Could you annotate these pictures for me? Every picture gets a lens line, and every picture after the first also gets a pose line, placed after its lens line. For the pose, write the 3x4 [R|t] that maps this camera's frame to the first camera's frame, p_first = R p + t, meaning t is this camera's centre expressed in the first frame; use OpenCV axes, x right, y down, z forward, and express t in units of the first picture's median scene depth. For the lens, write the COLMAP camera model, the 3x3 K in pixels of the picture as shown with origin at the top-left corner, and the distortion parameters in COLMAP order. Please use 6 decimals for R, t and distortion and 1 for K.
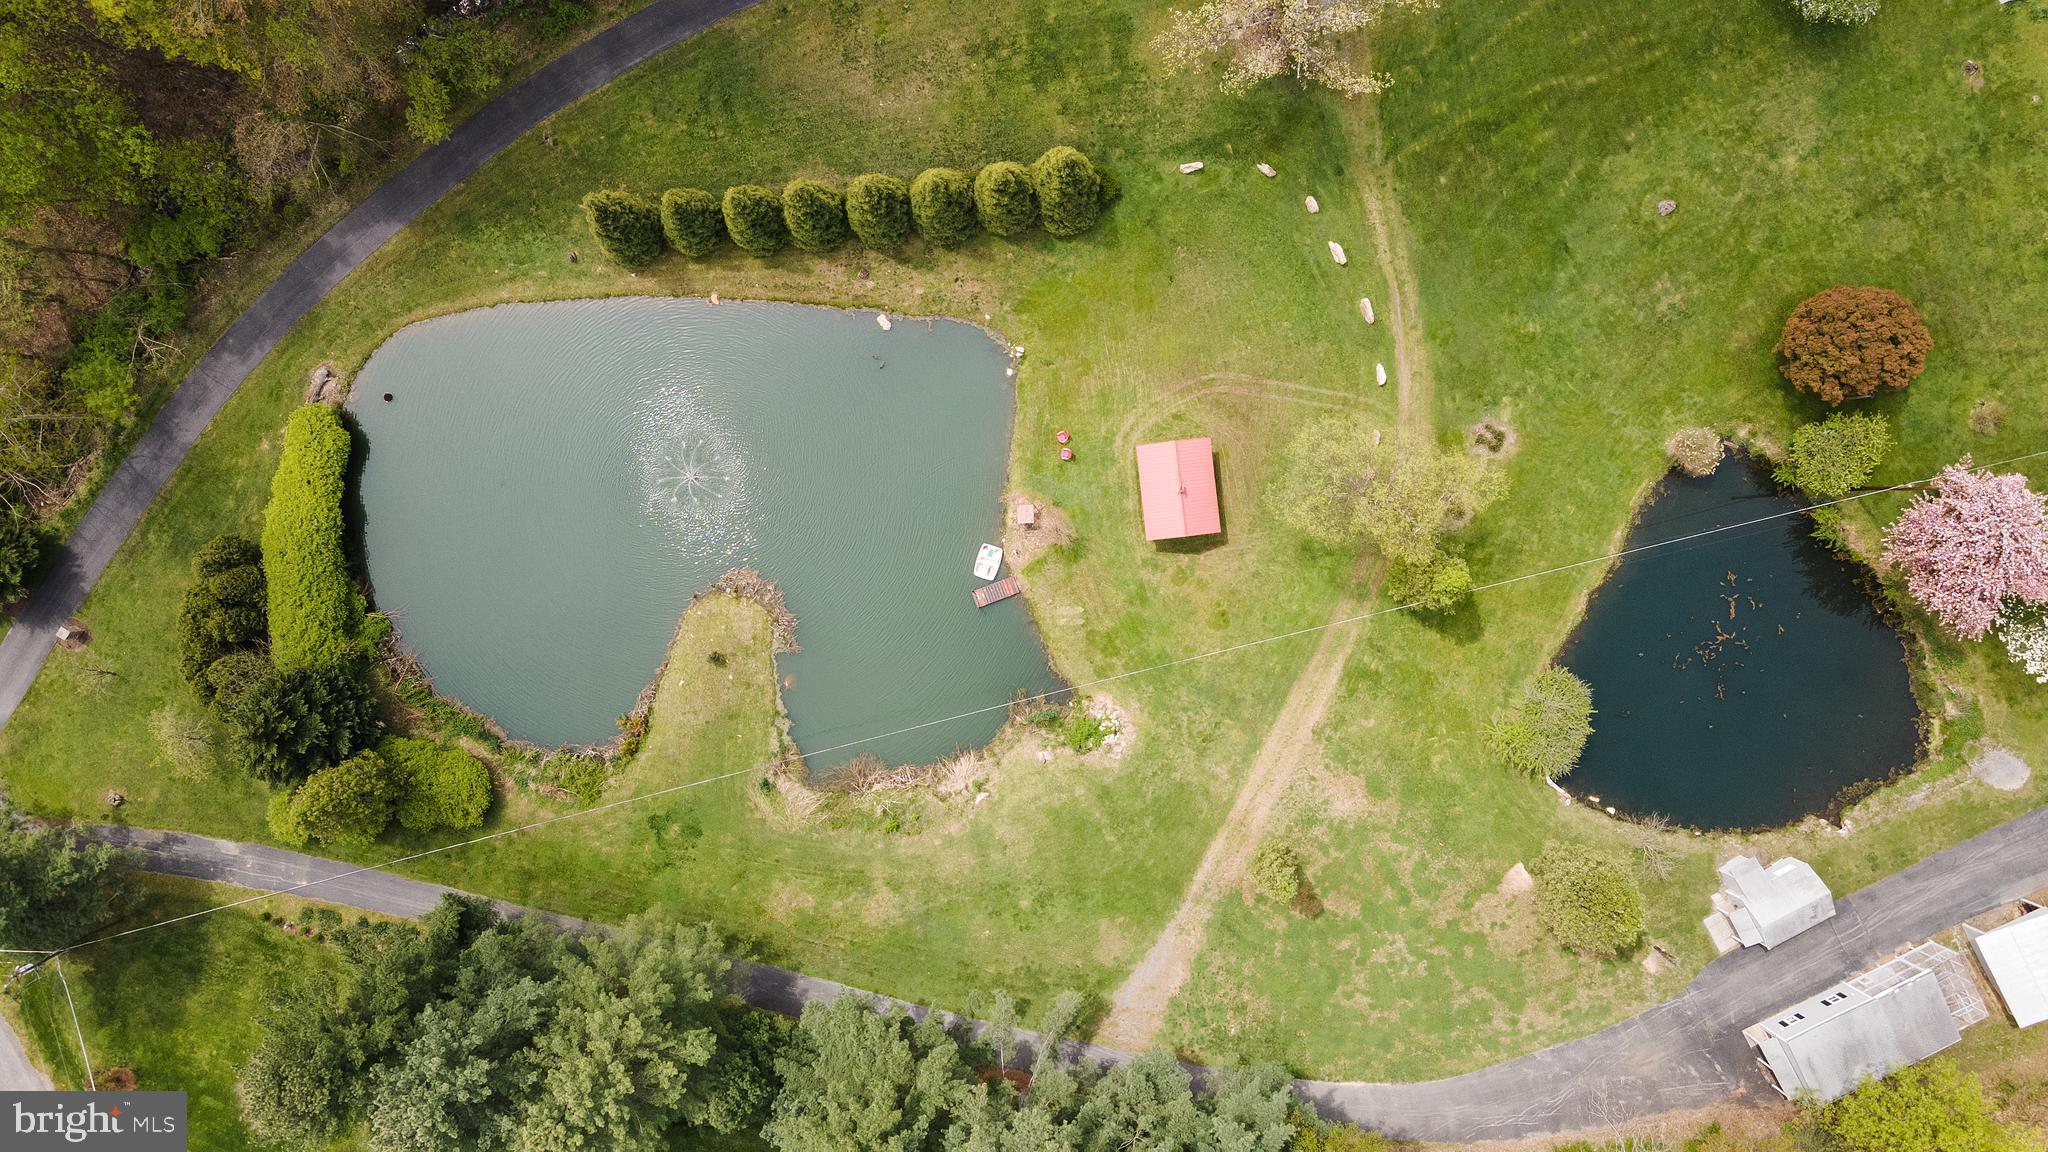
lens RADIAL K [[1492.0, 0, 1017.1], [0, 1492.0, 572.6], [0, 0, 1]] dist [0.038120, 0.023496]
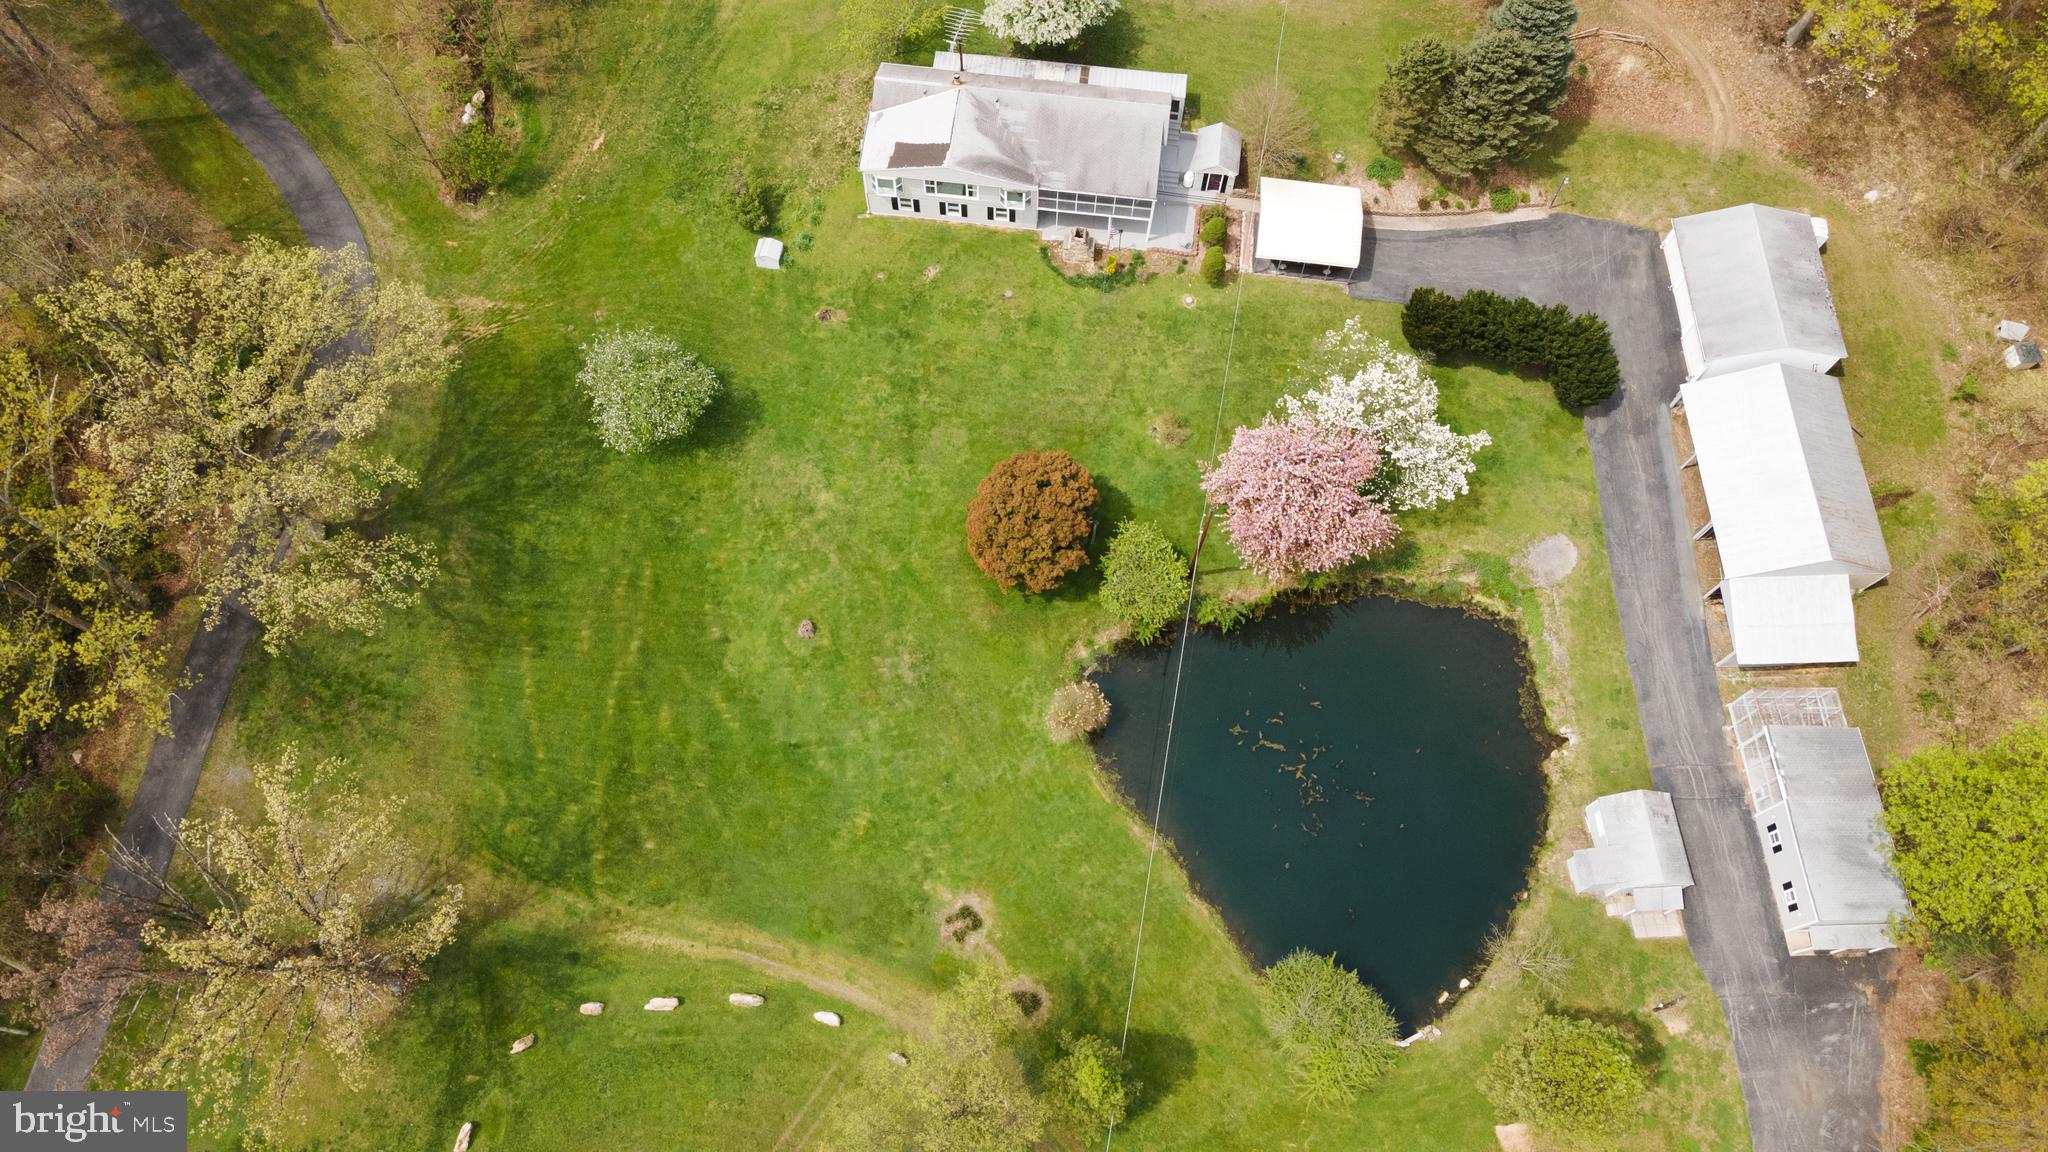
lens RADIAL K [[1492.0, 0, 1027.9], [0, 1492.0, 571.4], [0, 0, 1]] dist [0.038120, 0.023496]
pose [[0.417199, -0.835038, 0.358686, 0.204343], [0.908681, 0.376510, -0.180384, 0.013935], [0.015579, 0.401188, 0.915863, 0.207132]]
